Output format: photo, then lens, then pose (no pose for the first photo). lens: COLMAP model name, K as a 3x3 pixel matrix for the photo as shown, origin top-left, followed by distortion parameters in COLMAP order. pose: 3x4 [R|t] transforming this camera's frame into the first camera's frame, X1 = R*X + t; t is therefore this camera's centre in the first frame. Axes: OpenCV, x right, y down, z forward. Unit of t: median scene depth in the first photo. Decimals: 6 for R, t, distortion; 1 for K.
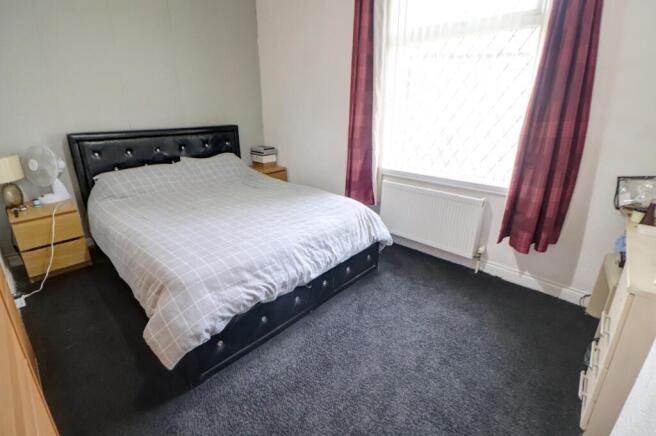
lens RADIAL K [[310.5, 0, 328.9], [0, 310.5, 200.1], [0, 0, 1]] dist [0.000315, 0.000056]
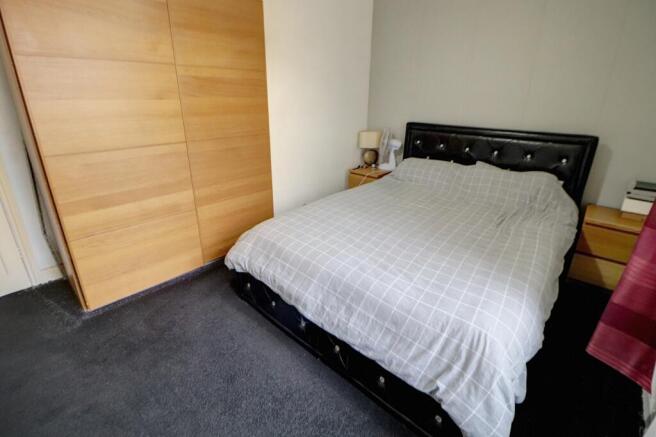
lens RADIAL K [[316.6, 0, 328.0], [0, 316.6, 218.5], [0, 0, 1]] dist [-0.003148, -0.000637]
pose [[0.004808, 0.354175, -0.935167, 0.413620], [-0.326045, 0.884628, 0.333358, -0.169510], [0.945342, 0.303304, 0.119731, 0.615901]]
